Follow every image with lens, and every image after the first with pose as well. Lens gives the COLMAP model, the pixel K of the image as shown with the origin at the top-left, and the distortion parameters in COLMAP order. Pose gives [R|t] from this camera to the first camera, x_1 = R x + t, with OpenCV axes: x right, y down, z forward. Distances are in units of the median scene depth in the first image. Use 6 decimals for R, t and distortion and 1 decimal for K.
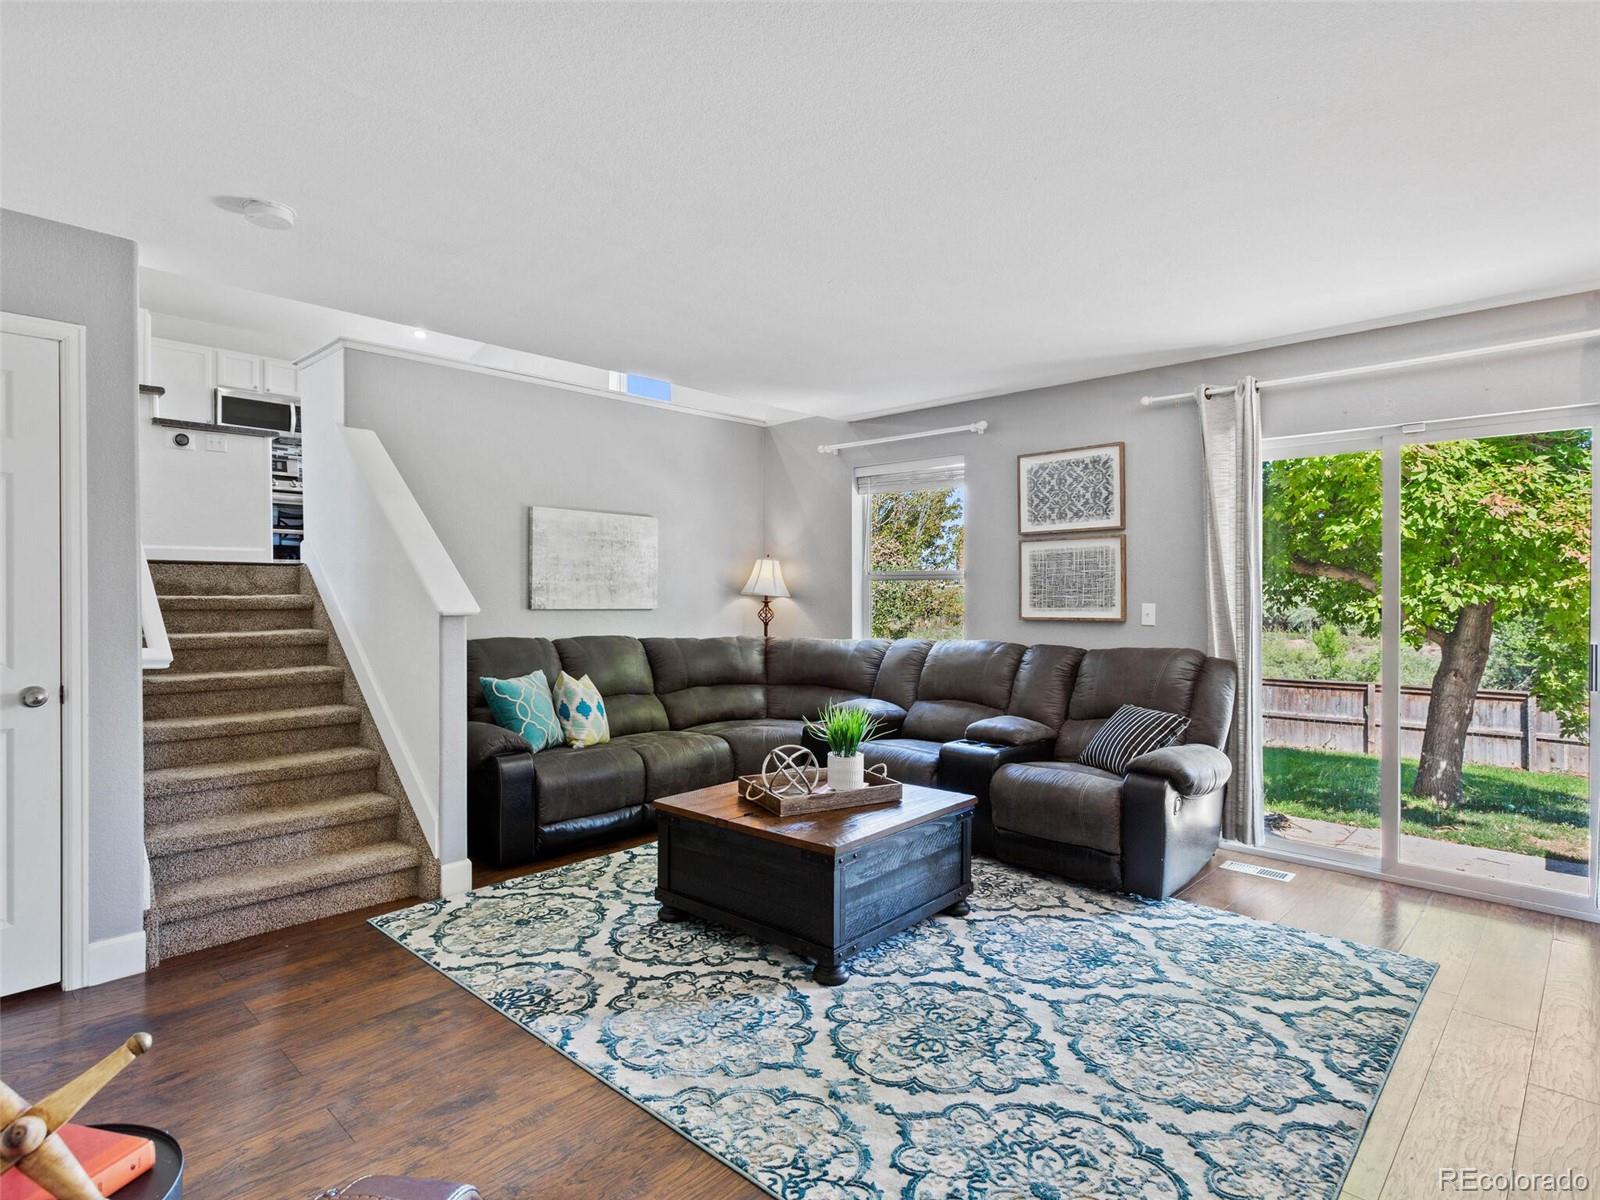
lens RADIAL K [[851.1, 0, 797.1], [0, 851.1, 594.8], [0, 0, 1]] dist [0.001839, 0.002865]
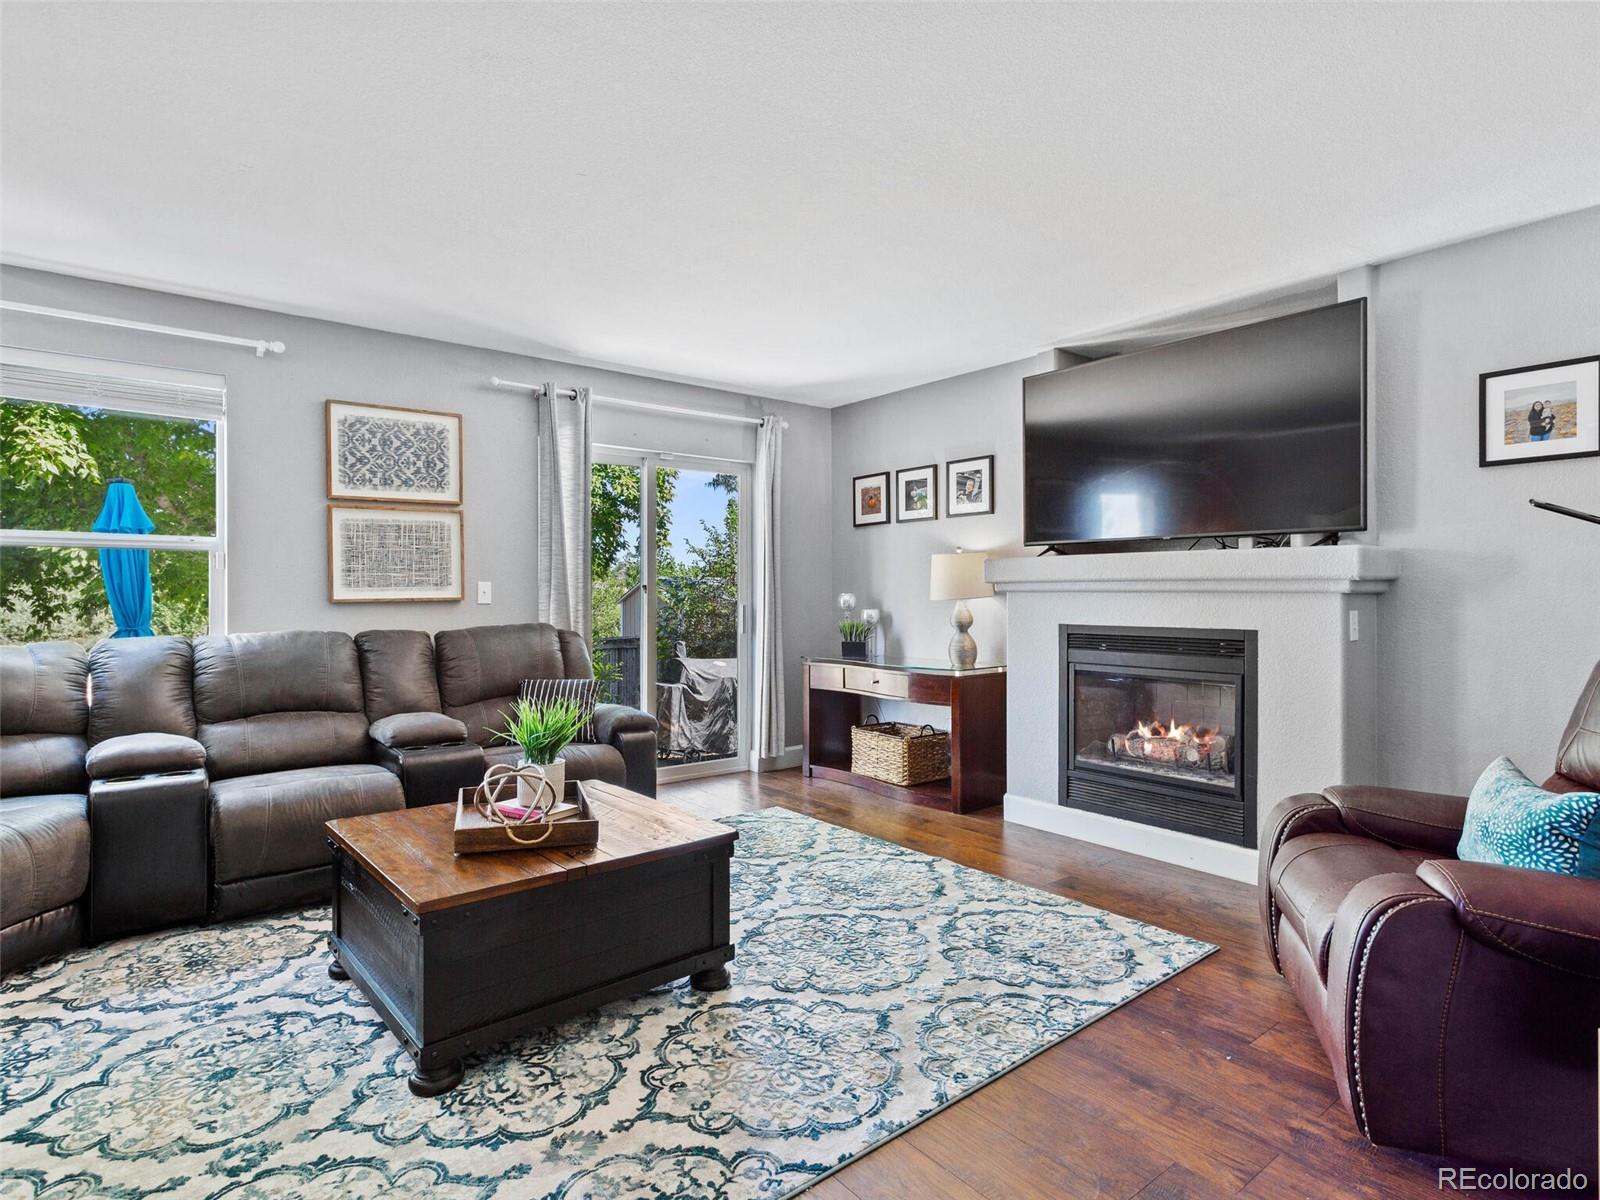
lens RADIAL K [[856.7, 0, 799.1], [0, 856.7, 595.7], [0, 0, 1]] dist [0.000379, 0.001290]
pose [[0.137153, -0.007712, 0.990520, -0.736836], [0.003782, 0.999966, 0.007262, 0.027791], [-0.990543, 0.002750, 0.137177, 0.679104]]
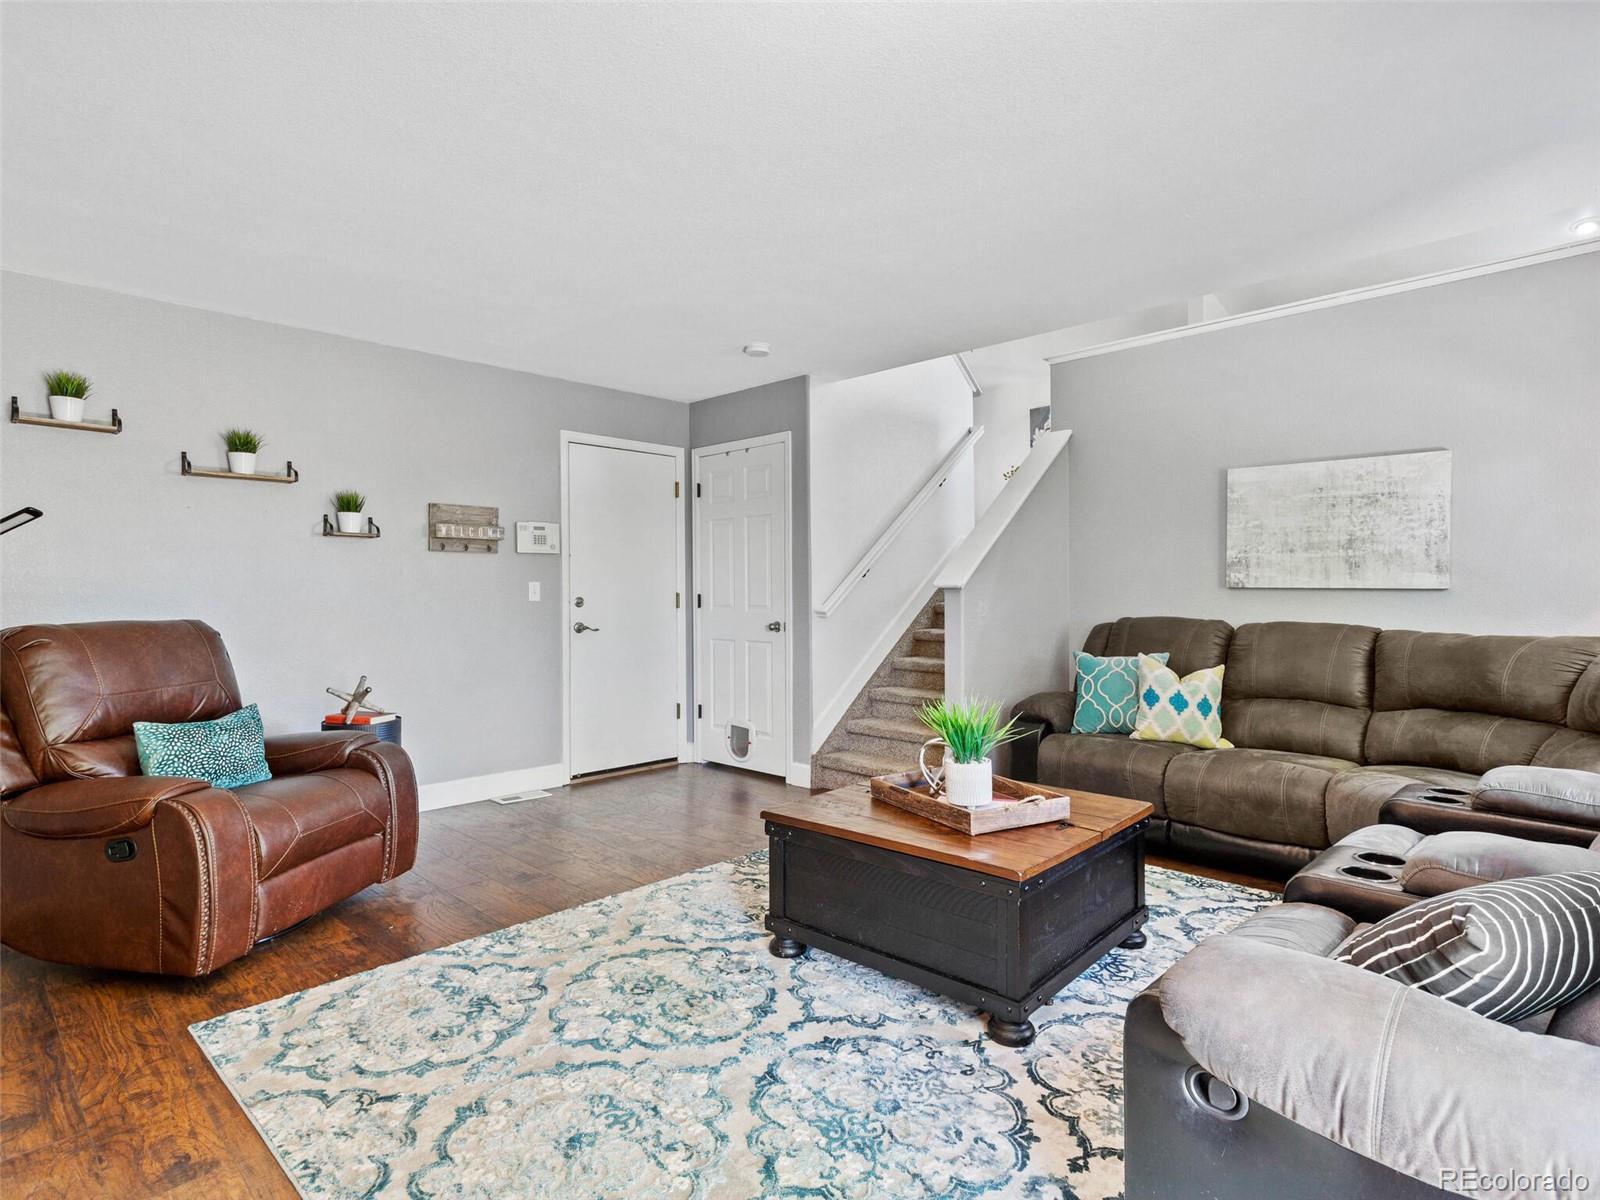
lens RADIAL K [[855.4, 0, 797.7], [0, 855.4, 587.5], [0, 0, 1]] dist [0.001009, 0.002665]
pose [[-0.013051, -0.004839, -0.999903, 0.891848], [0.000841, 0.999988, -0.004850, 0.032626], [0.999914, -0.000905, -0.013047, 0.891679]]
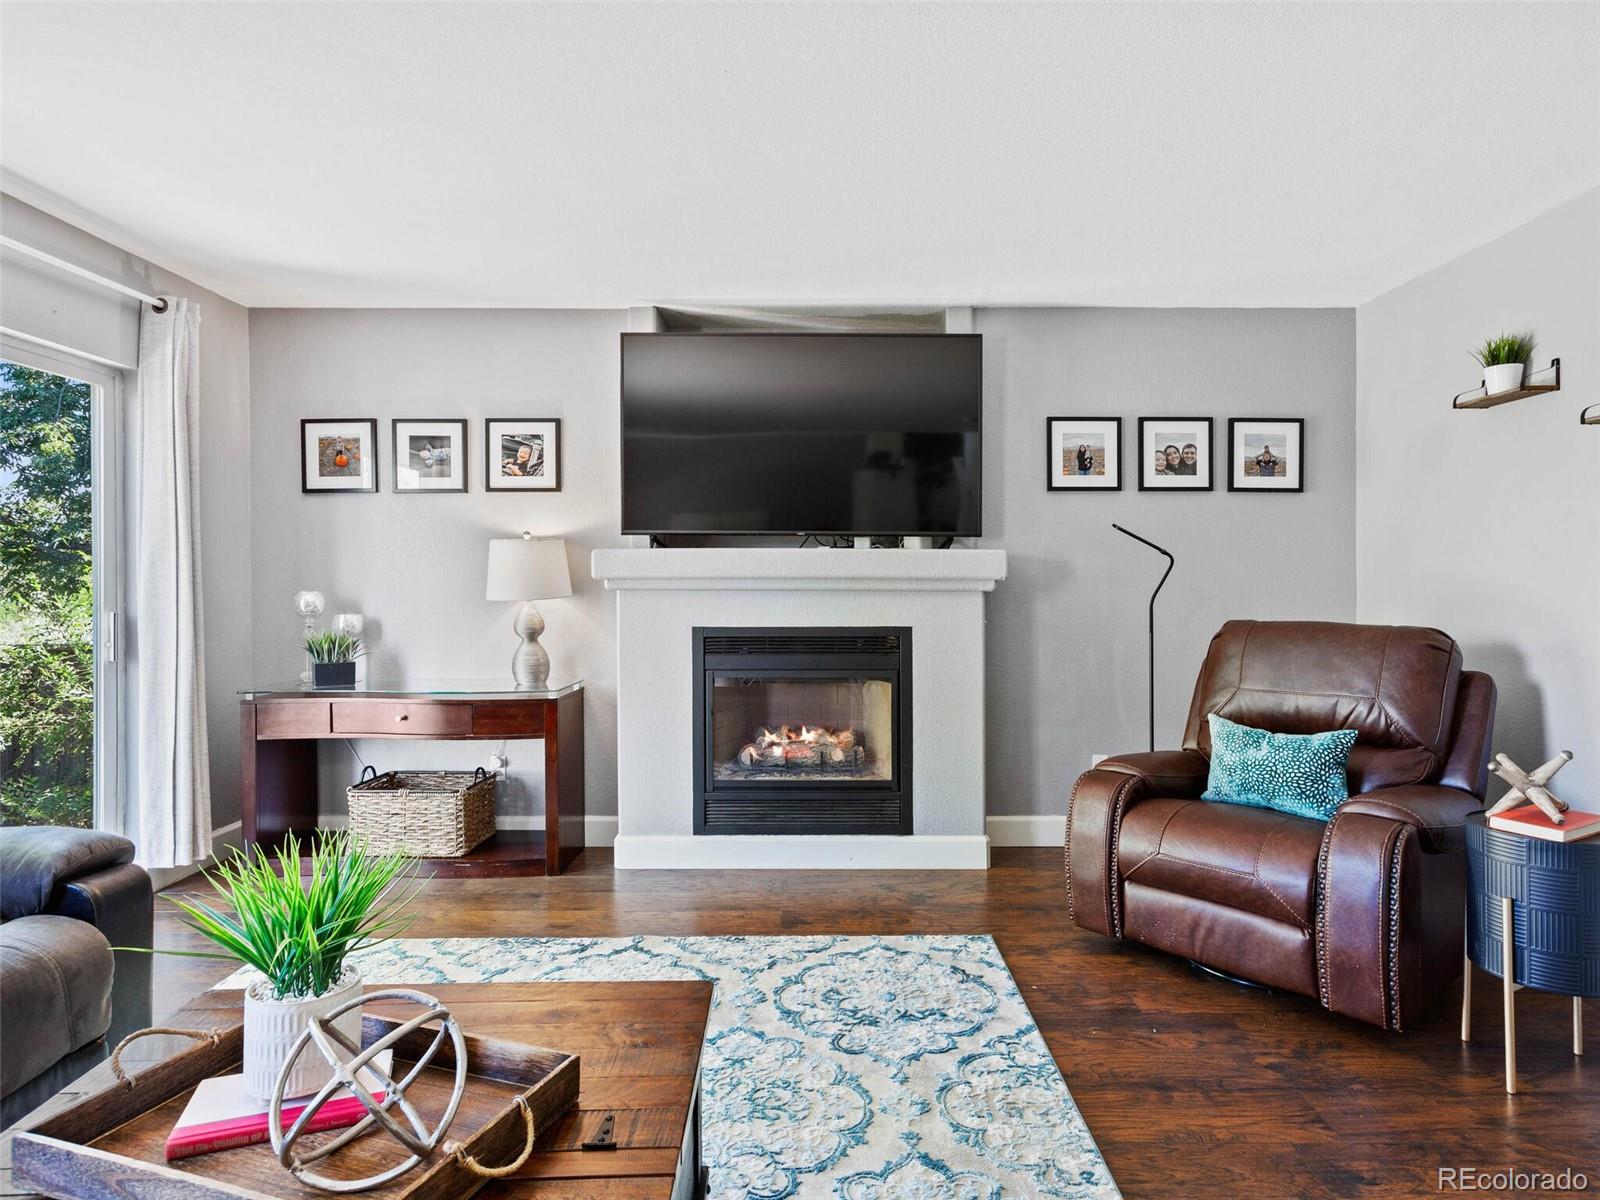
lens RADIAL K [[896.5, 0, 834.5], [0, 896.5, 587.3], [0, 0, 1]] dist [-0.003595, -0.000145]
pose [[-0.695456, -0.007095, 0.718534, -0.377731], [-0.001826, 0.999965, 0.008107, 0.019685], [-0.718566, 0.004326, -0.695445, 1.149899]]
